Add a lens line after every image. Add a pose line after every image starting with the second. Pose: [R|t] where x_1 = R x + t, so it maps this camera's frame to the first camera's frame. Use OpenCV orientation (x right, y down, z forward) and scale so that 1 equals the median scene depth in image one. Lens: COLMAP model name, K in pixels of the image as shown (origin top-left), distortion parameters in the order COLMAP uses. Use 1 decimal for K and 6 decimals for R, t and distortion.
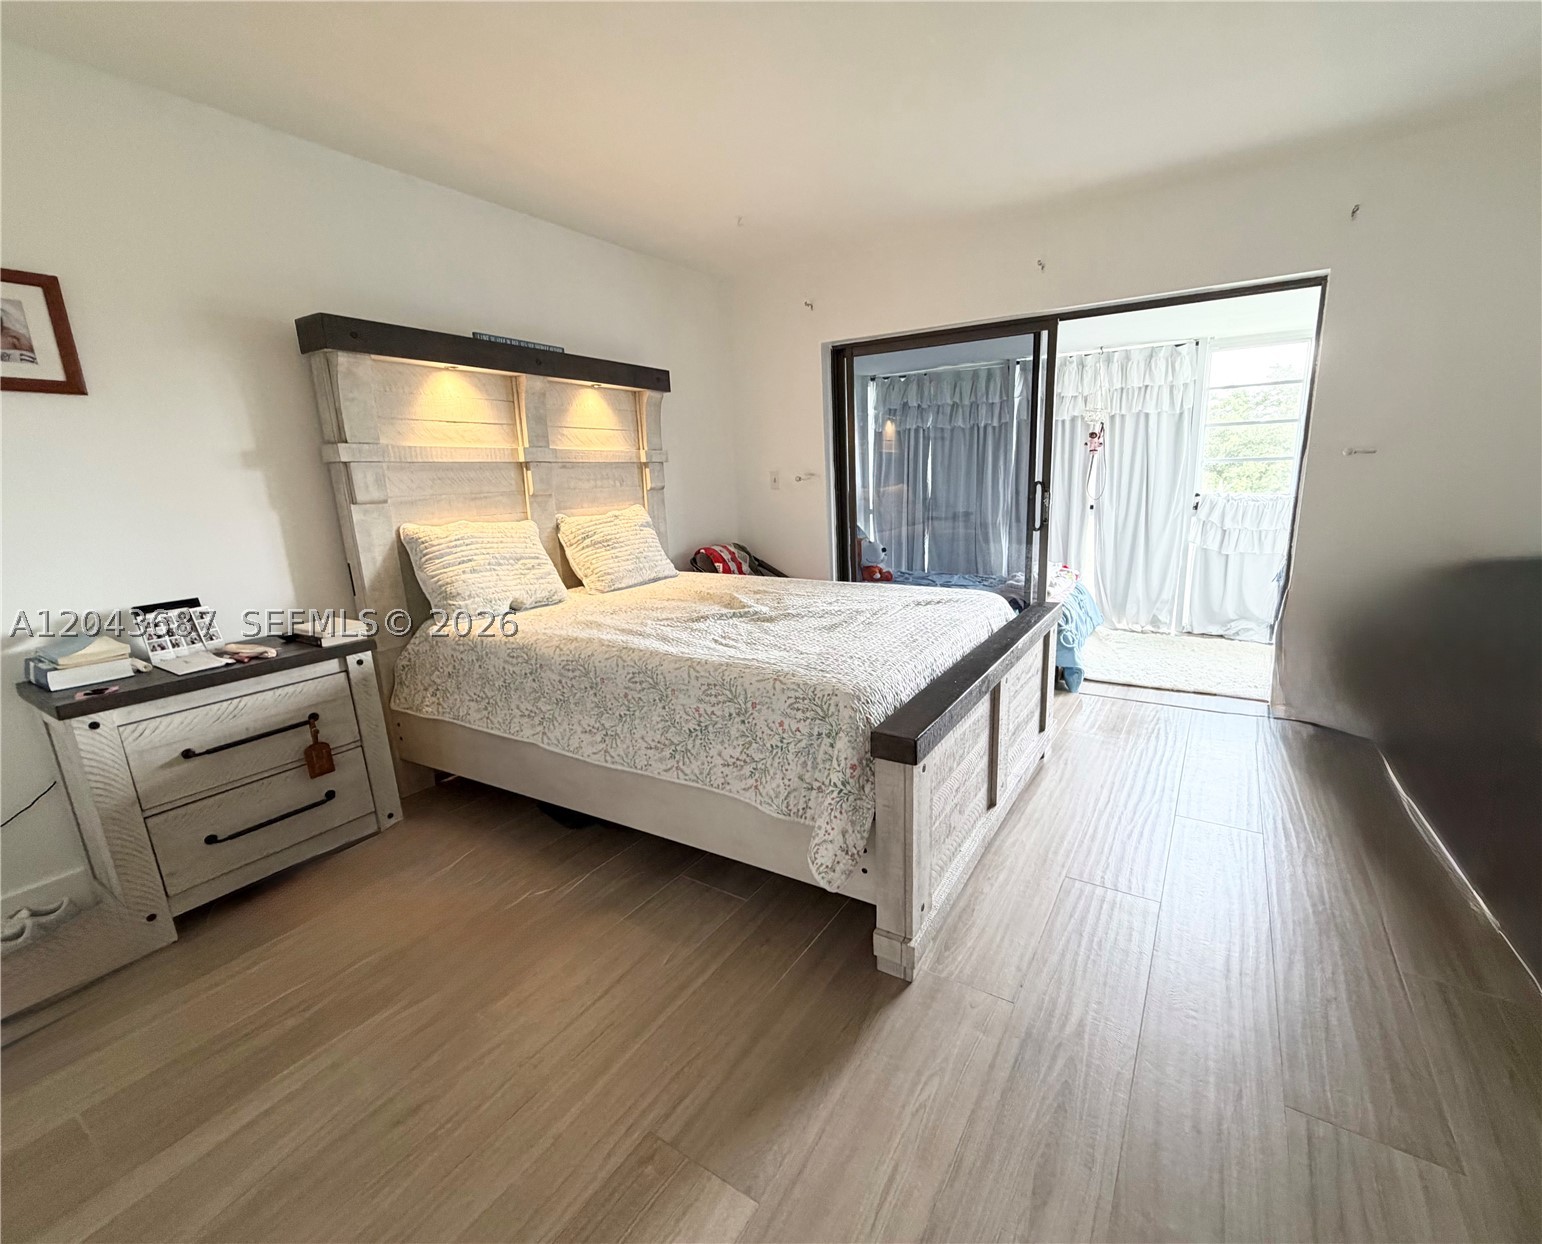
lens RADIAL K [[620.5, 0, 775.4], [0, 620.5, 610.7], [0, 0, 1]] dist [-0.003162, 0.000095]
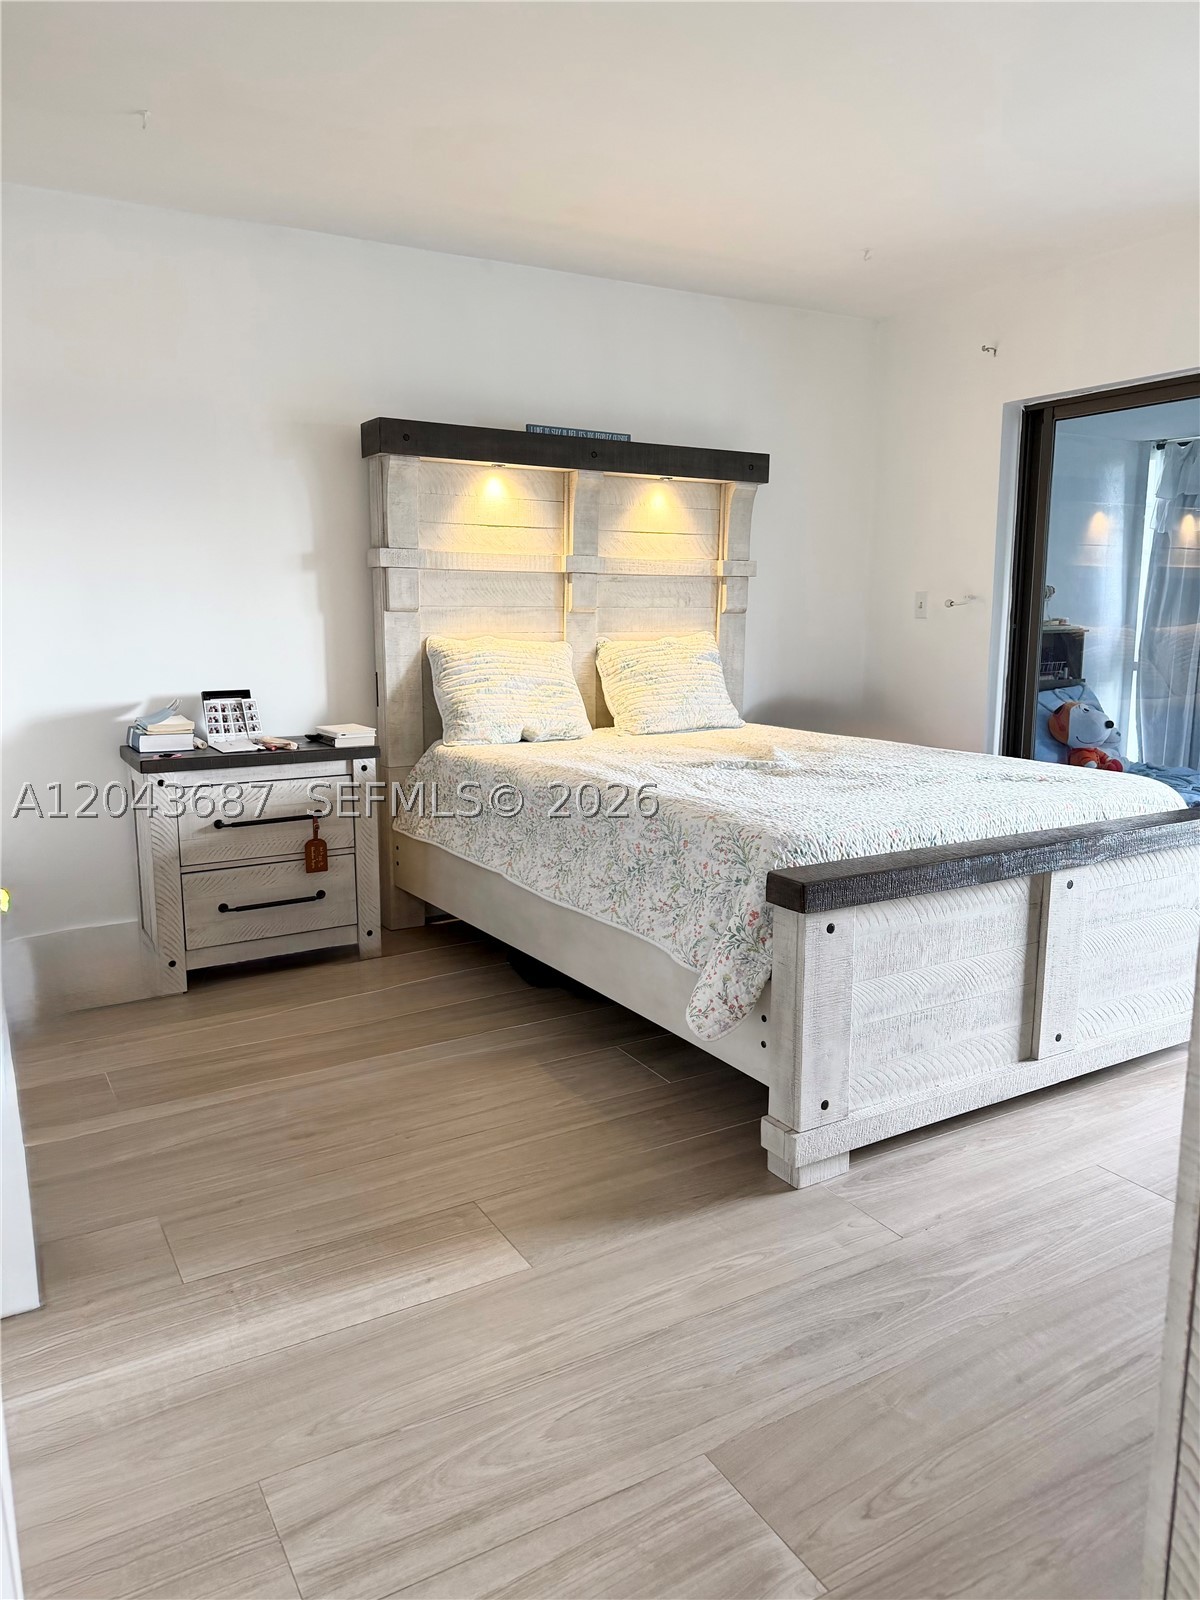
lens RADIAL K [[1112.8, 0, 600.0], [0, 1112.8, 800.0], [0, 0, 1]] dist [0.091871, -0.002313]
pose [[0.875131, 0.112393, -0.470653, 0.500898], [-0.134368, 0.990843, -0.013228, 0.106421], [0.464856, 0.074817, 0.882219, -0.391274]]
